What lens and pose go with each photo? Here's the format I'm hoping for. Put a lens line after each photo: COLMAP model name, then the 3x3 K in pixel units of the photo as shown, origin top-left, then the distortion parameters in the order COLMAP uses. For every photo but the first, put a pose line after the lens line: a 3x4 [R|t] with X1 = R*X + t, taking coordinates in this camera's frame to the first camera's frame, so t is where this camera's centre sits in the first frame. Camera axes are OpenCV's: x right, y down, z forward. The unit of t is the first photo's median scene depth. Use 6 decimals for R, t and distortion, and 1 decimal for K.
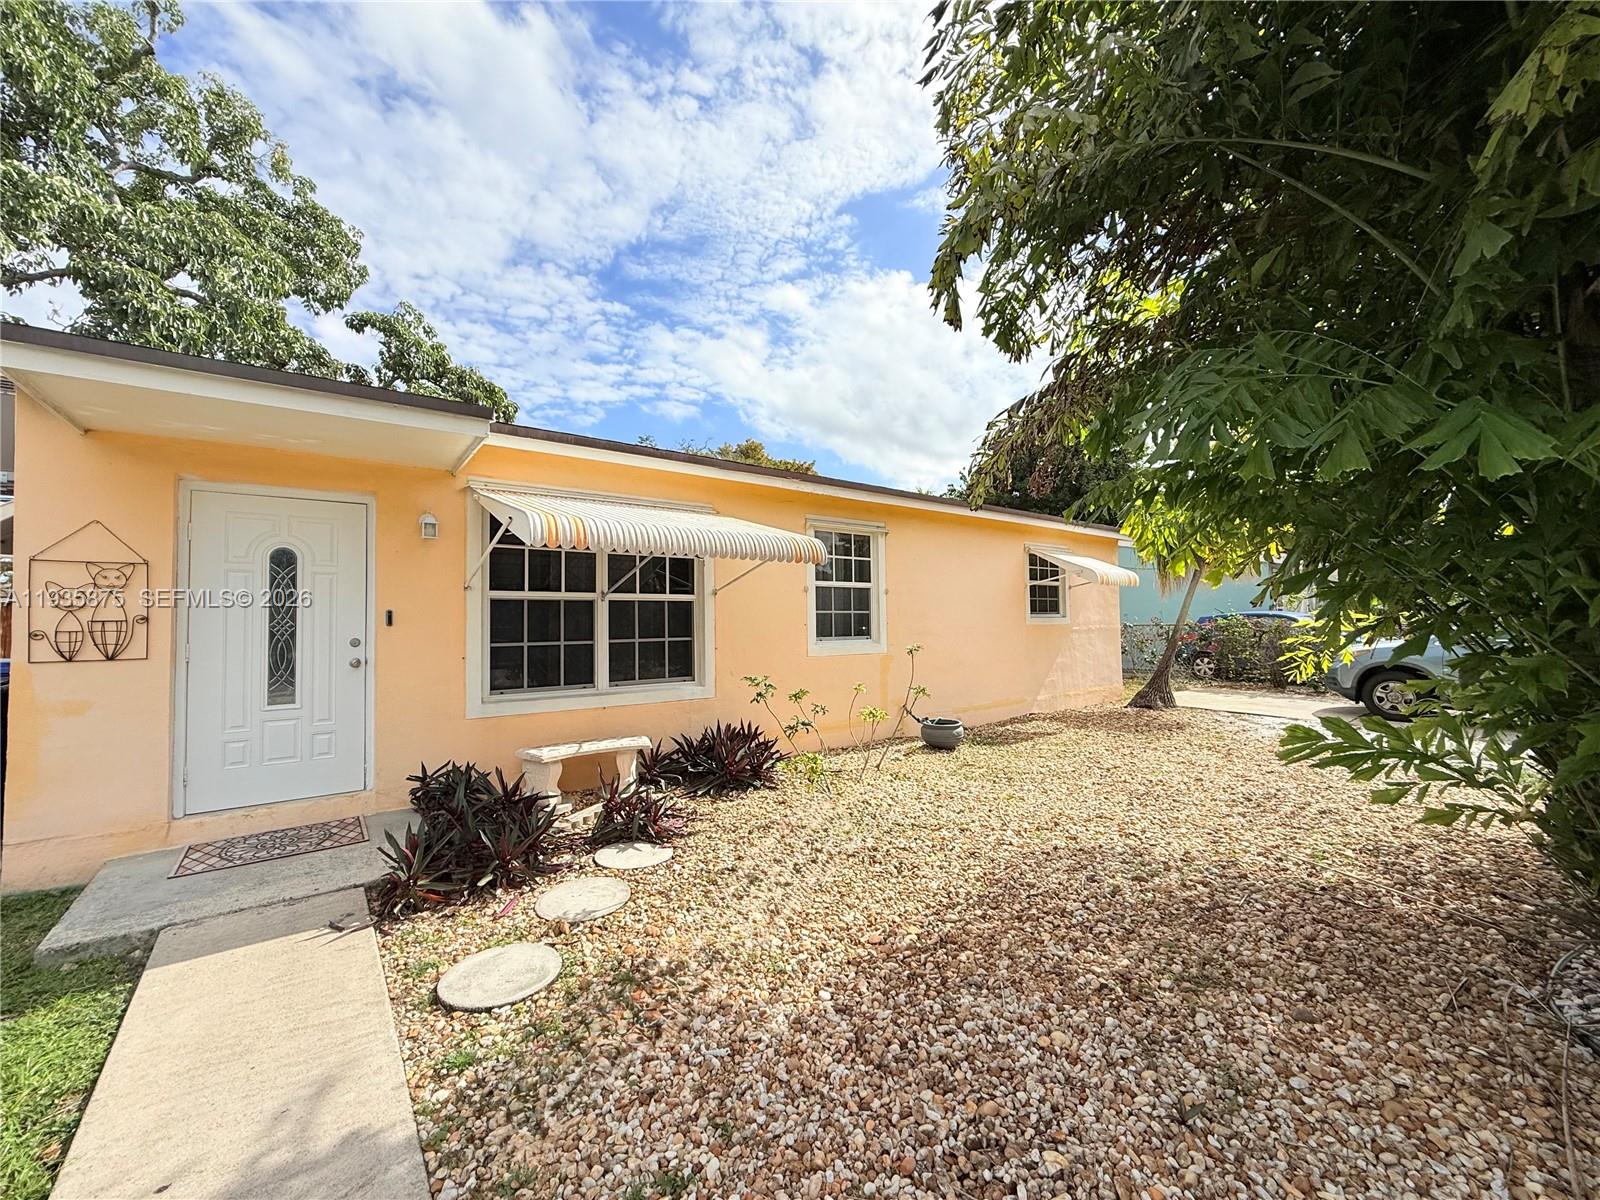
lens RADIAL K [[641.0, 0, 802.0], [0, 641.0, 602.4], [0, 0, 1]] dist [0.002494, -0.000129]
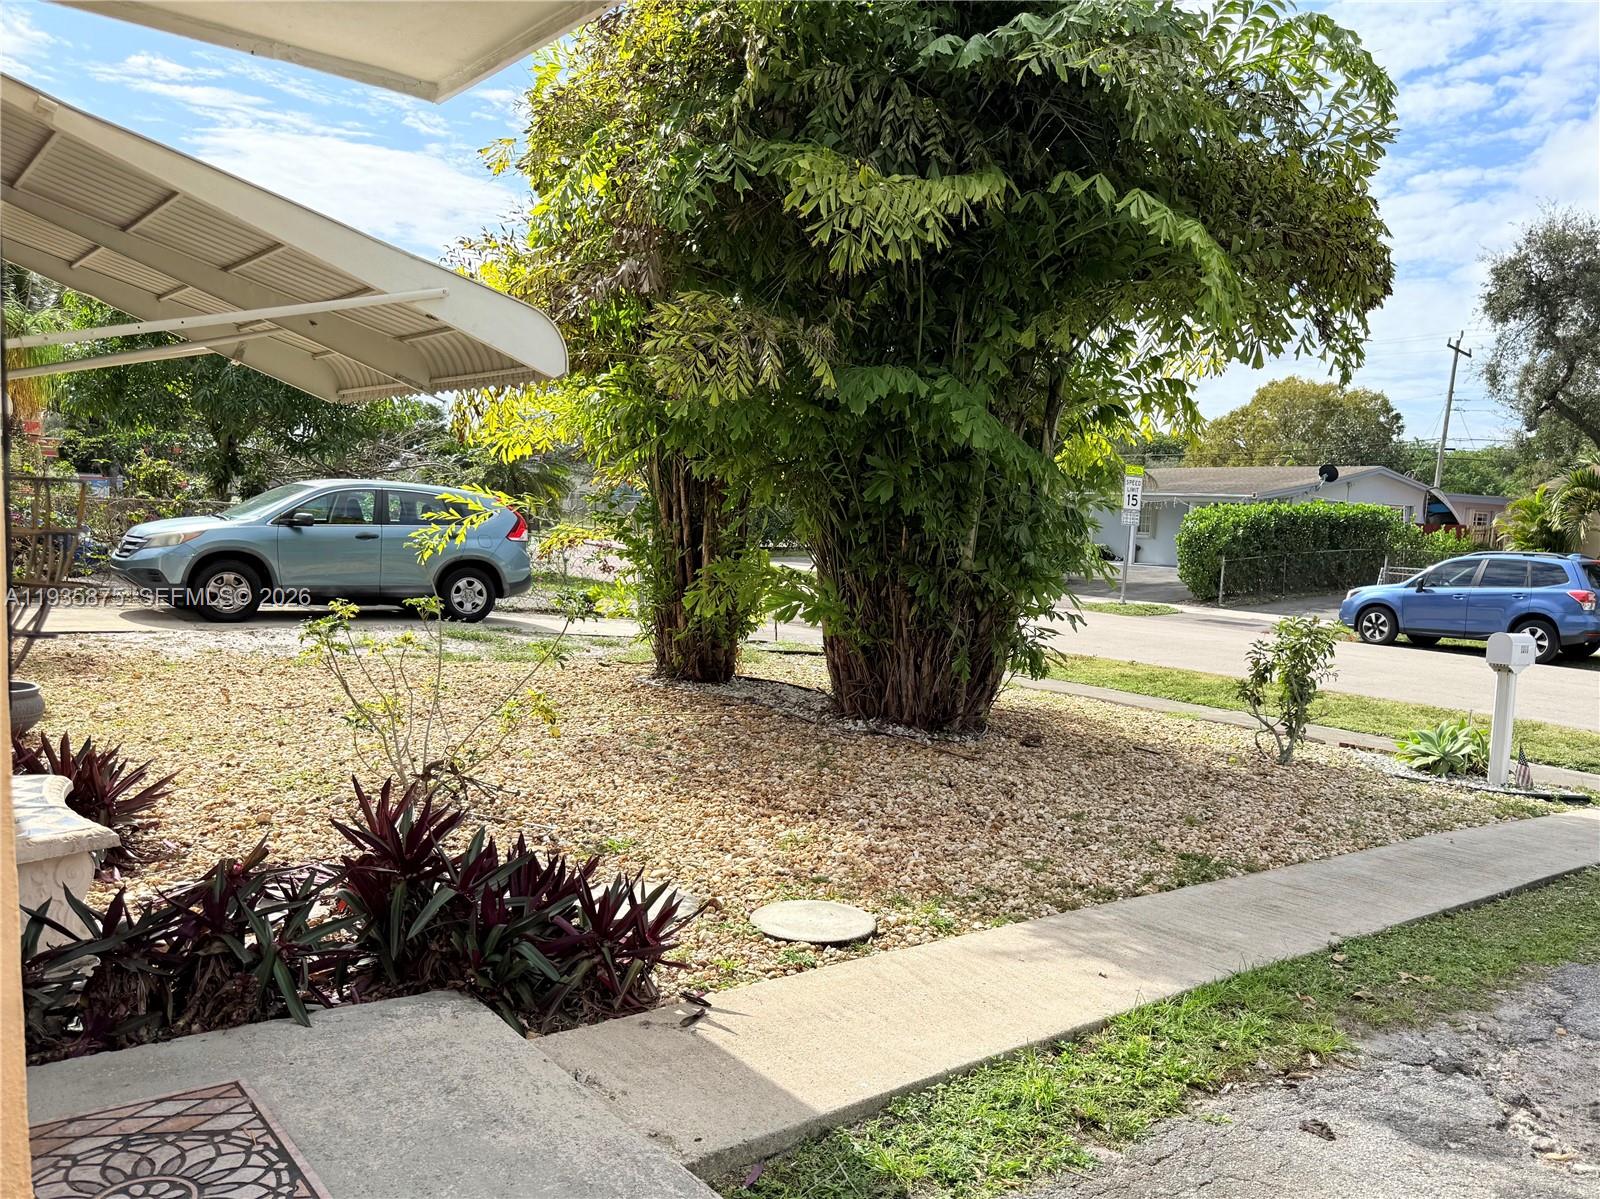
lens RADIAL K [[1238.8, 0, 800.0], [0, 1238.8, 599.5], [0, 0, 1]] dist [-0.008564, -0.004842]
pose [[-0.020811, -0.065908, 0.997609, -0.805102], [-0.072120, 0.995324, 0.064252, 0.008142], [-0.997179, -0.070610, -0.025466, 0.406389]]
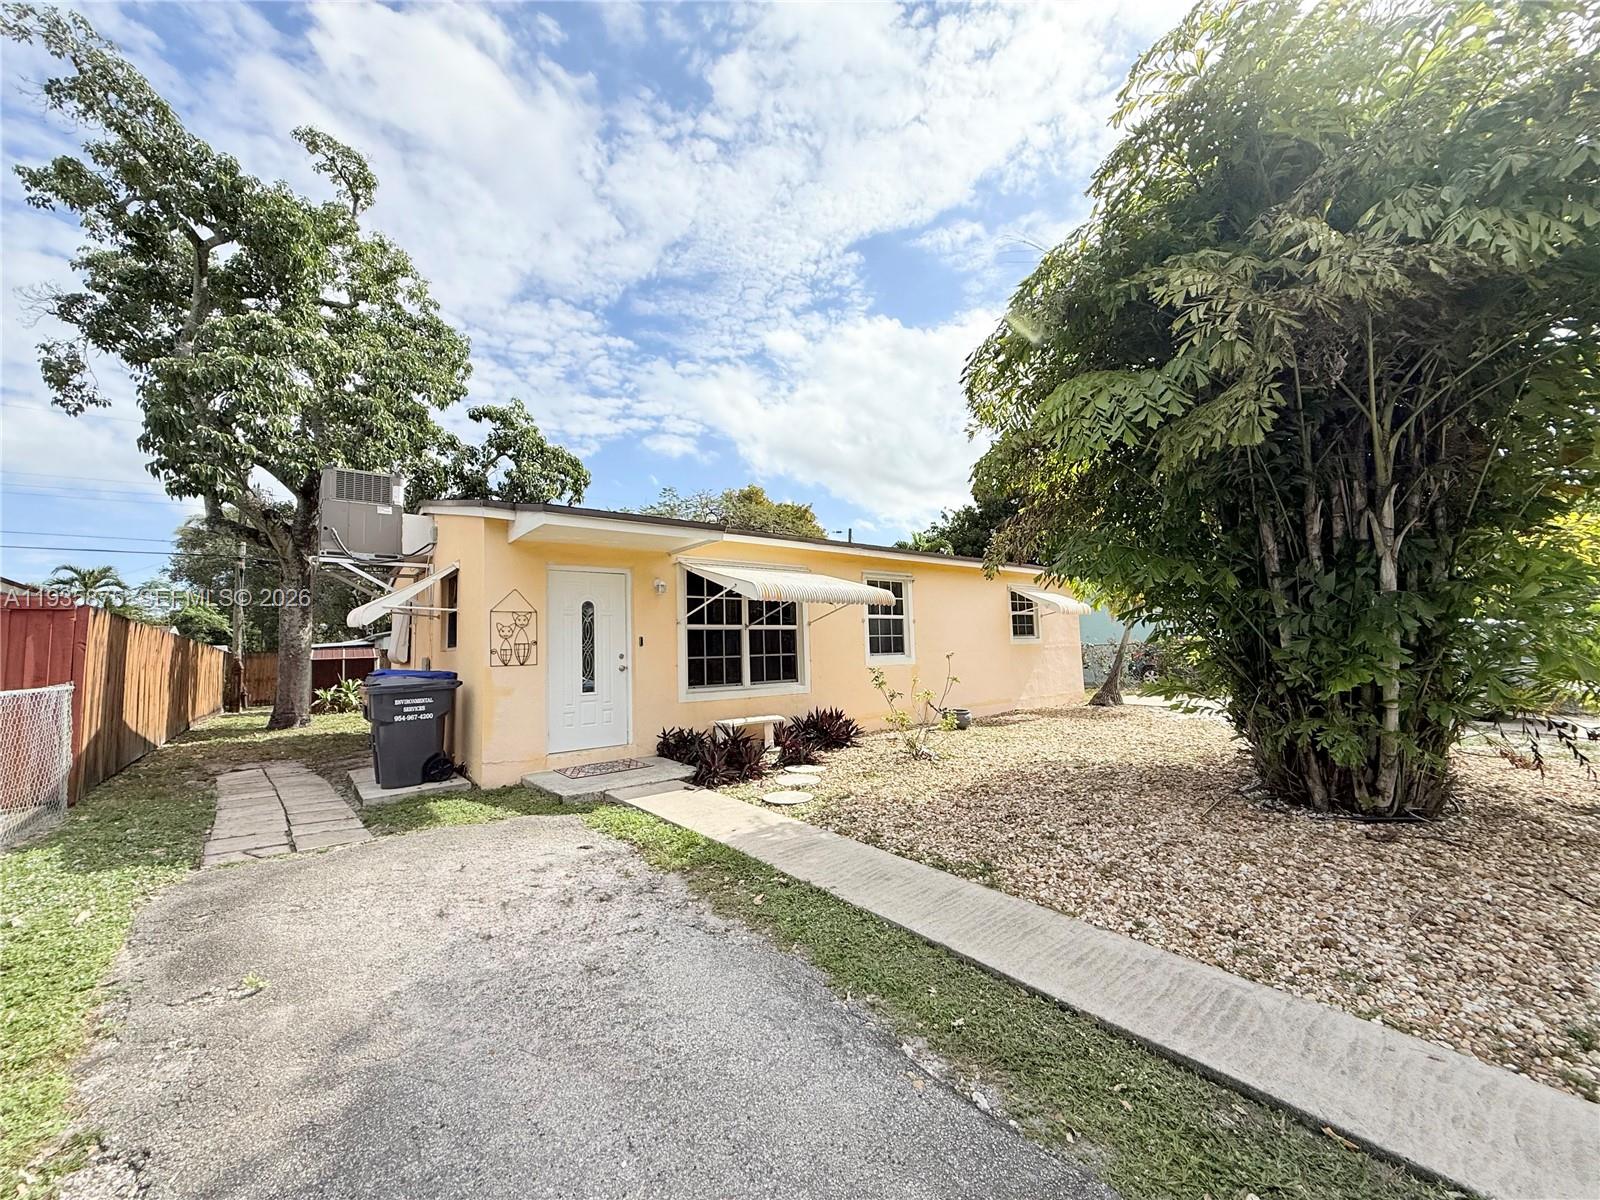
lens RADIAL K [[641.0, 0, 802.0], [0, 641.0, 602.4], [0, 0, 1]] dist [0.002494, -0.000129]
pose [[0.999333, -0.014110, 0.033691, -0.180252], [0.015706, 0.998744, -0.047576, 0.005693], [-0.032977, 0.048074, 0.998299, -0.458006]]
